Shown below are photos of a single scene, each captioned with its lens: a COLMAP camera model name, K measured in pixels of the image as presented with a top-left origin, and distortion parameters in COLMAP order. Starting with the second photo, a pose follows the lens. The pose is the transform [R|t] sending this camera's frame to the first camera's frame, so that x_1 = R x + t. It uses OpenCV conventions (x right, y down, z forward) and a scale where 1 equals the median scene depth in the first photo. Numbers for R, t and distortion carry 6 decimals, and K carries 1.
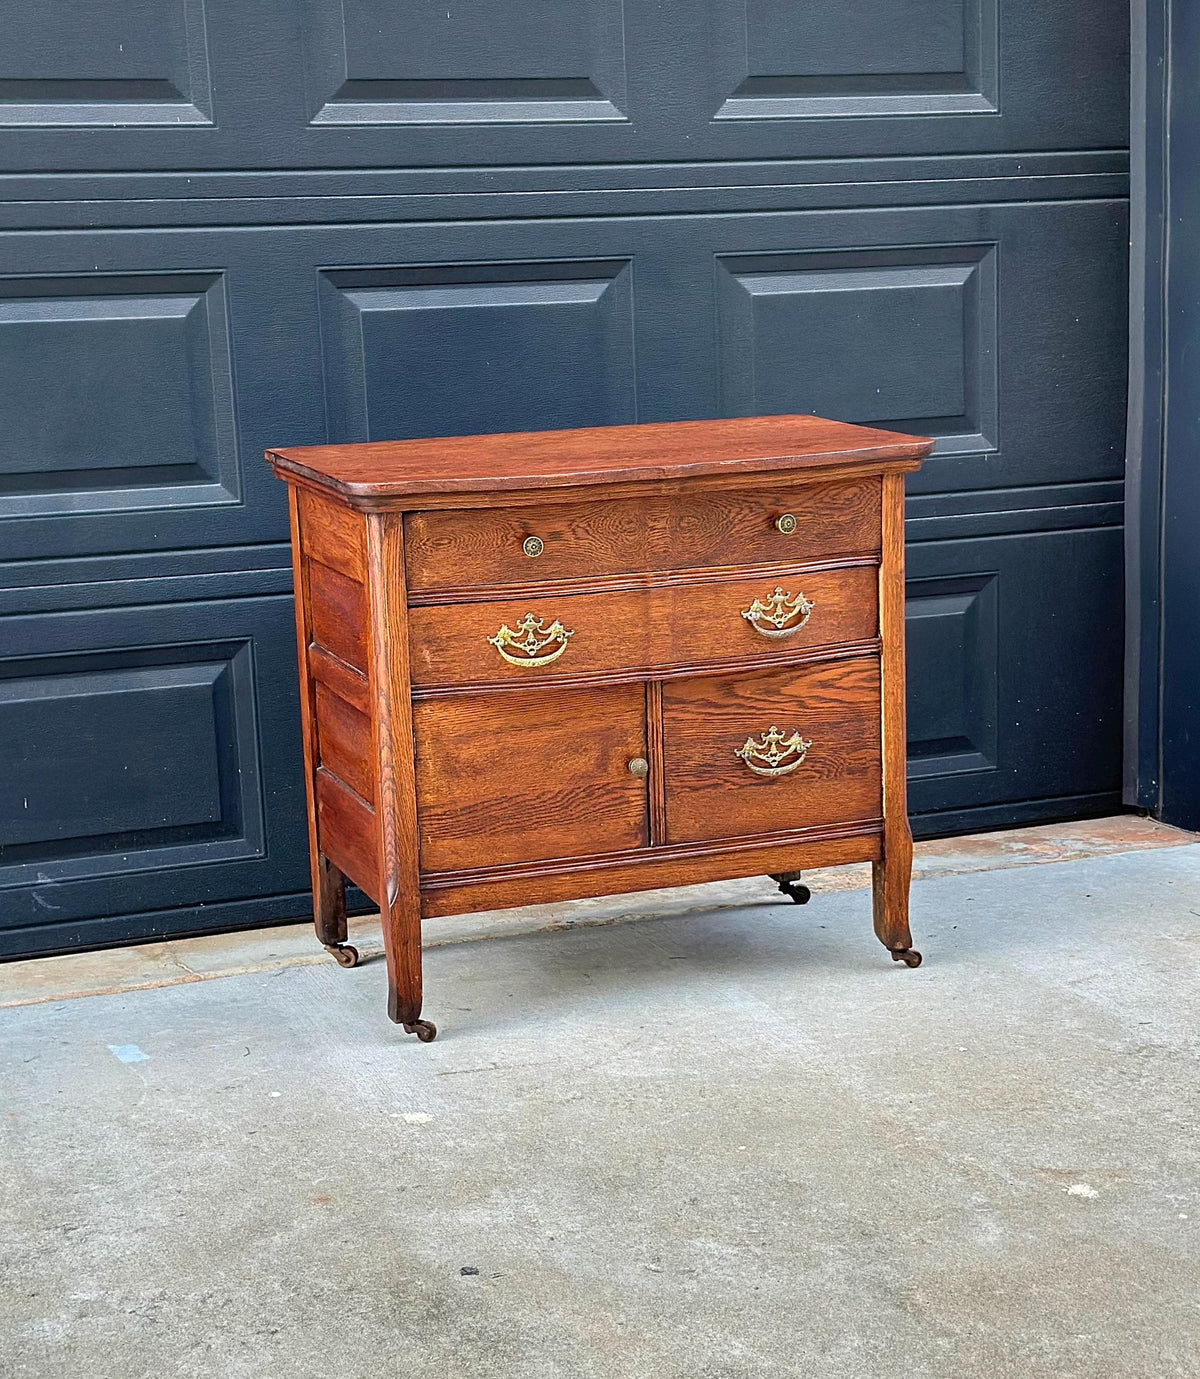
lens RADIAL K [[2531.7, 0, 596.7], [0, 2531.7, 733.1], [0, 0, 1]] dist [0.150399, -0.023951]
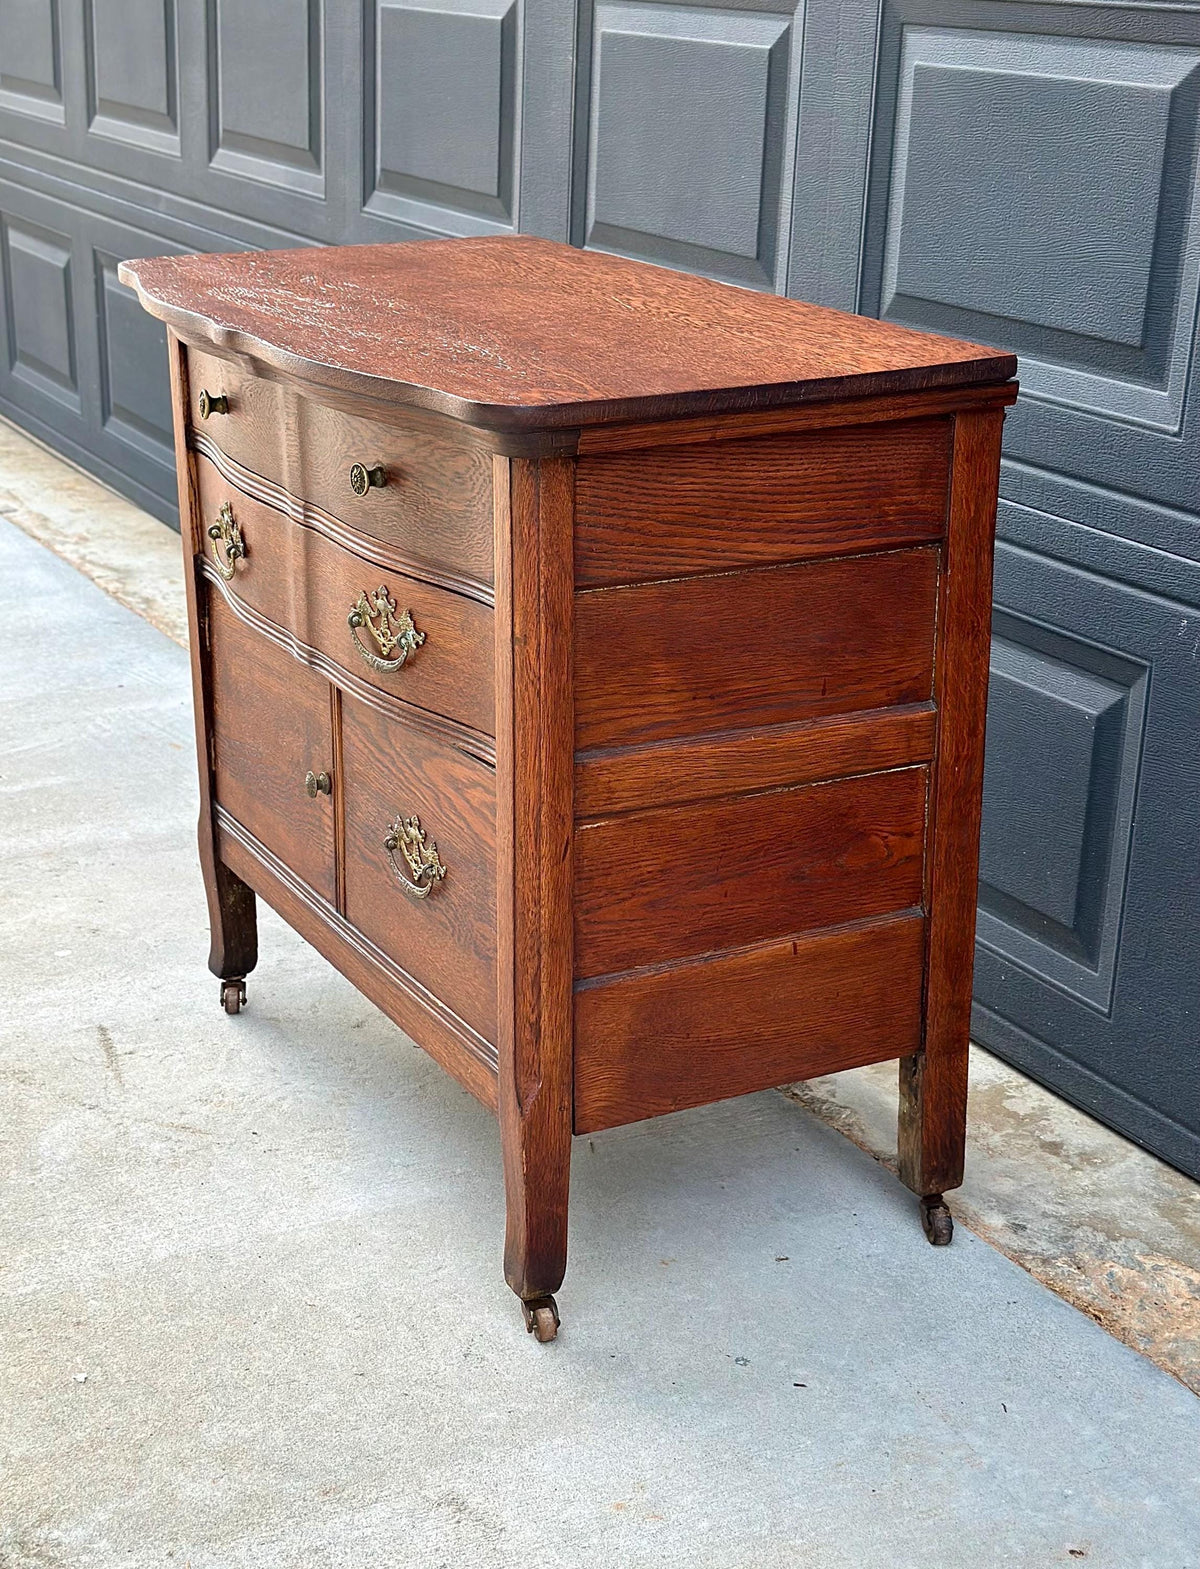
lens RADIAL K [[2550.0, 0, 601.6], [0, 2550.0, 855.0], [0, 0, 1]] dist [0.094273, 0.158899]
pose [[0.115251, 0.371866, -0.921104, 0.643170], [-0.221469, 0.913562, 0.341110, -0.212802], [0.968333, 0.164683, 0.187646, 0.944948]]
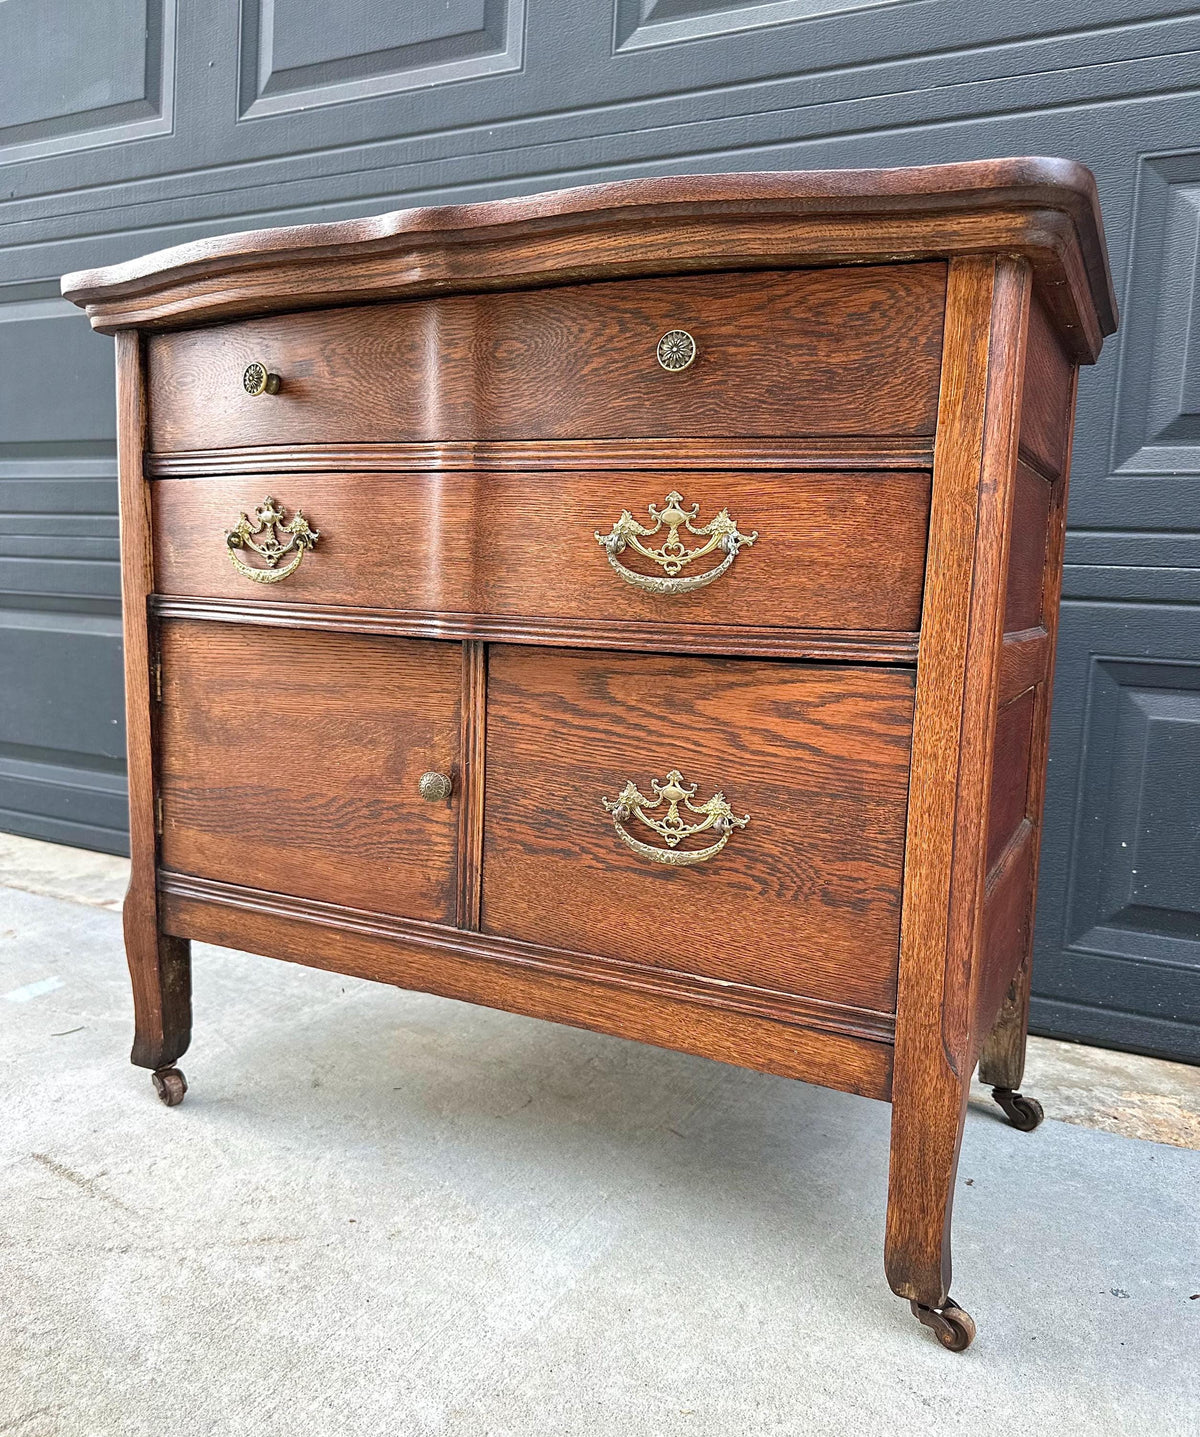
lens RADIAL K [[1141.2, 0, 591.6], [0, 1141.2, 730.7], [0, 0, 1]] dist [0.179020, -0.397914]
pose [[0.670834, 0.149110, -0.726463, 0.233818], [-0.207686, 0.978154, 0.008988, -0.009496], [0.711933, 0.144847, 0.687147, 0.834431]]
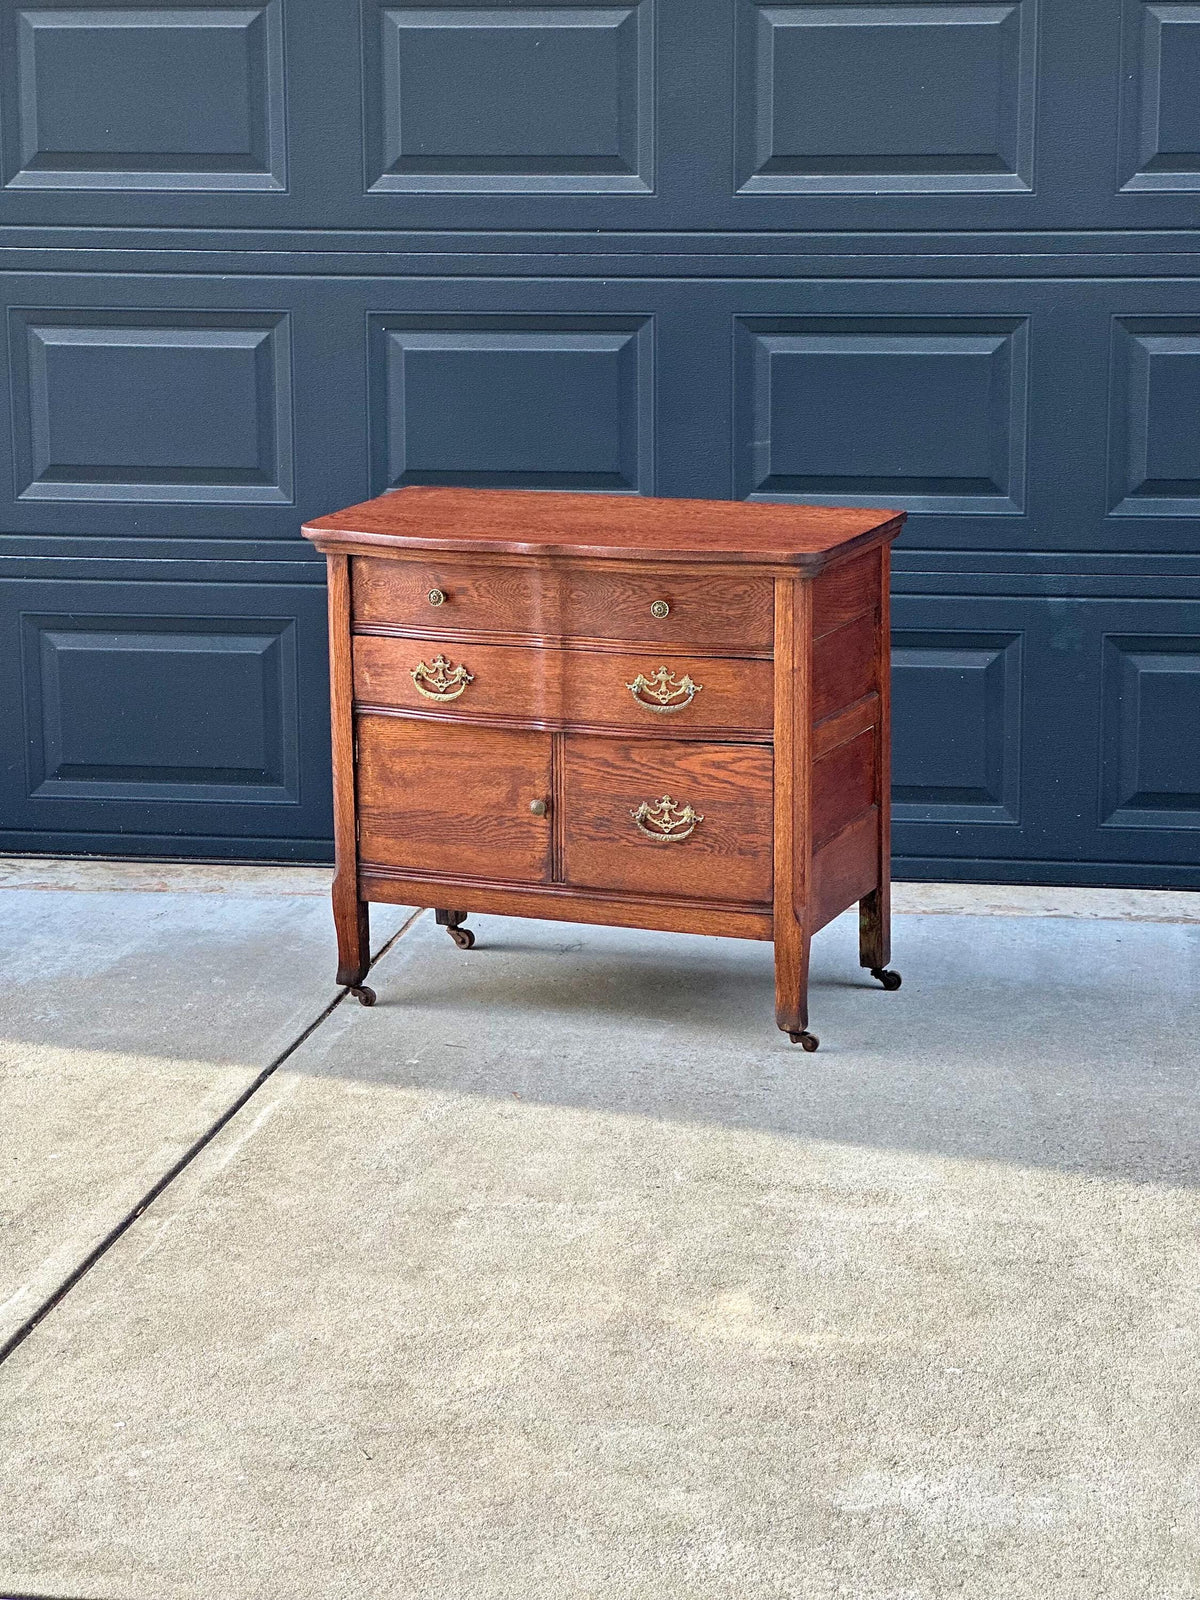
lens RADIAL K [[3482.6, 0, 600.0], [0, 3482.6, 800.0], [0, 0, 1]] dist [-0.426792, -0.034849]
pose [[0.733870, 0.170464, -0.657554, 1.036812], [-0.160737, 0.984088, 0.075723, -0.109265], [0.659999, 0.050122, 0.749593, -0.130049]]
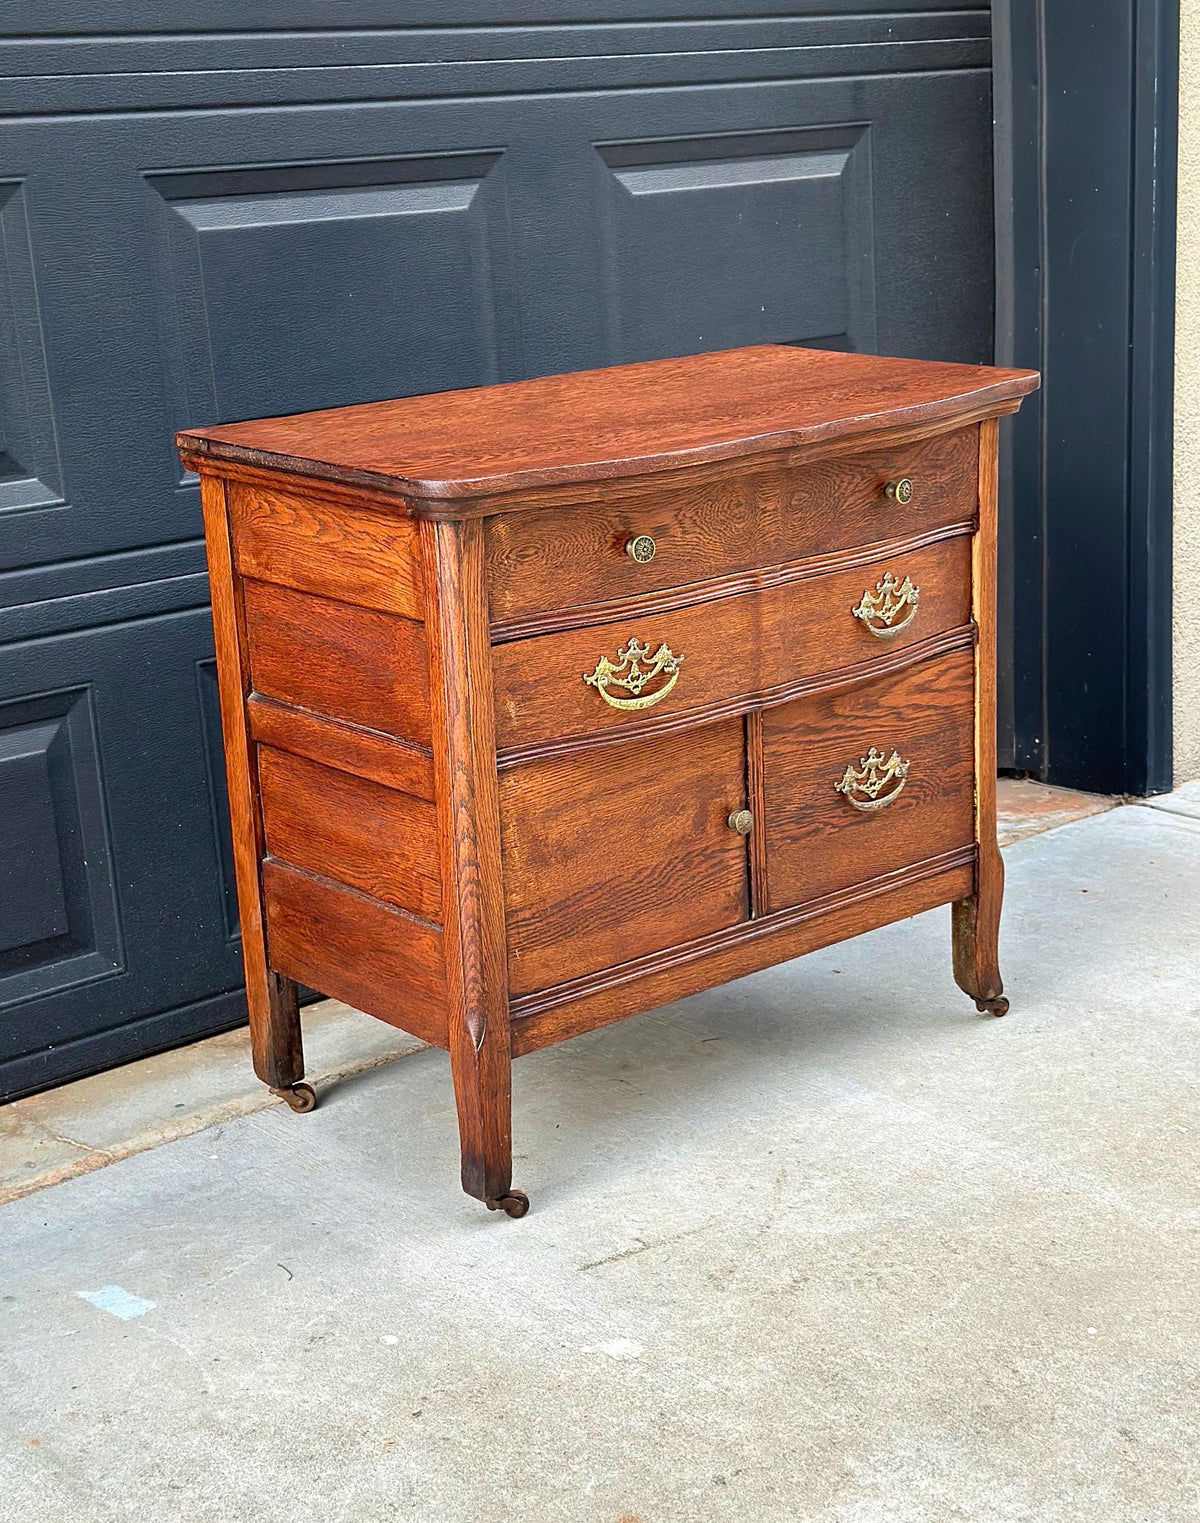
lens RADIAL K [[2451.3, 0, 603.3], [0, 2451.3, 790.4], [0, 0, 1]] dist [0.159817, -0.159973]
pose [[0.942474, -0.105895, 0.317064, -0.257176], [0.084214, 0.993120, 0.081363, -0.059829], [-0.323499, -0.049982, 0.944908, 0.307959]]
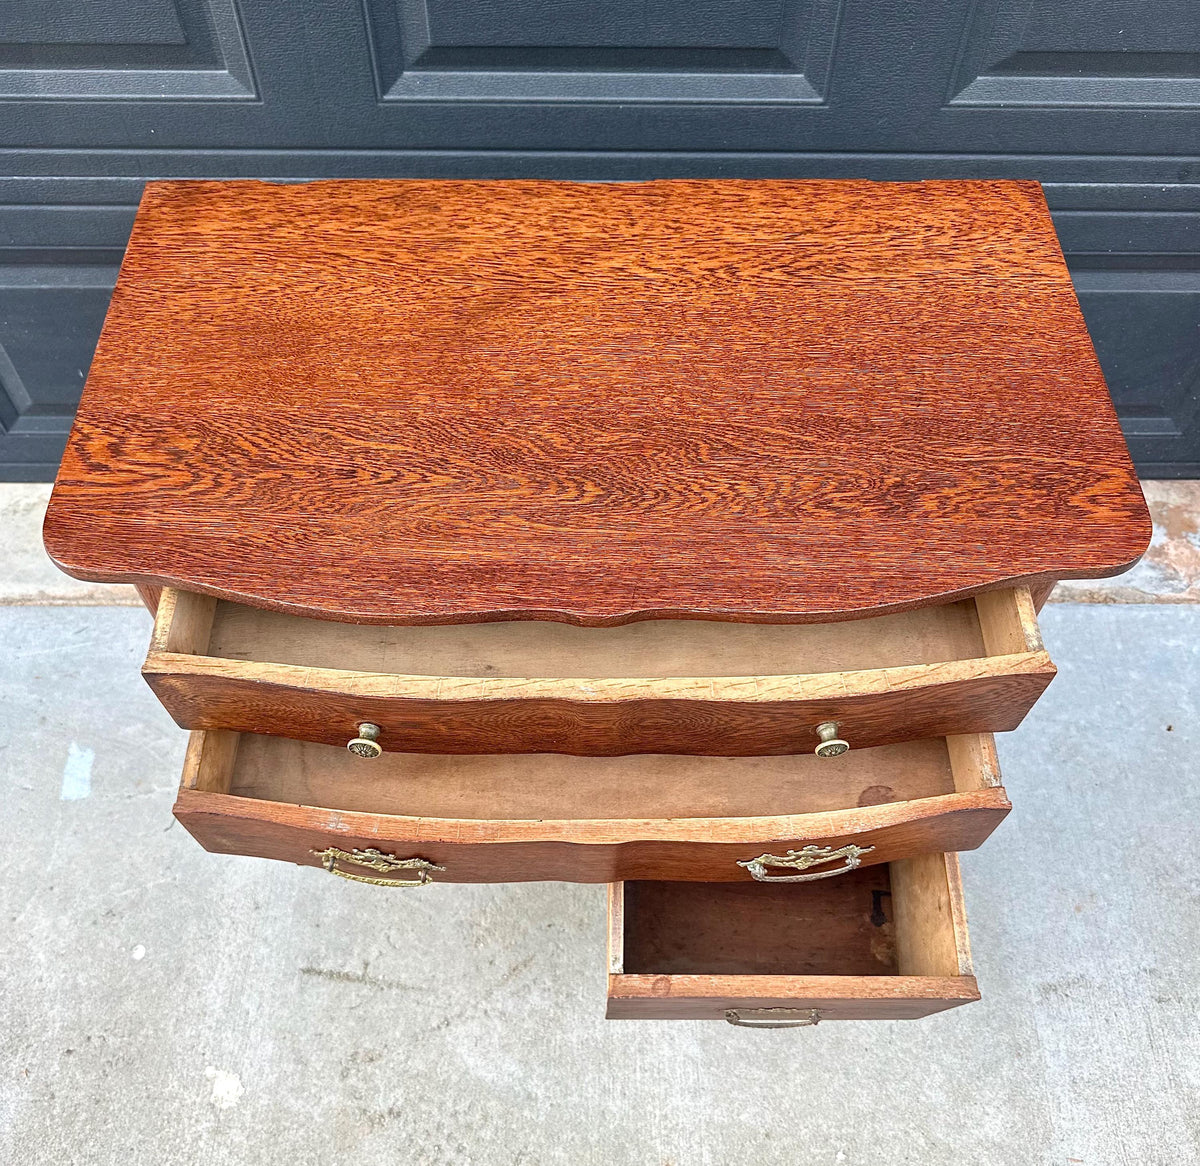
lens RADIAL K [[1161.5, 0, 595.5], [0, 1161.5, 622.0], [0, 0, 1]] dist [0.001414, -0.022702]
pose [[0.933137, 0.318957, -0.165897, 0.069132], [-0.107005, 0.686921, 0.718811, -0.273186], [0.343228, -0.652997, 0.675122, 0.786237]]
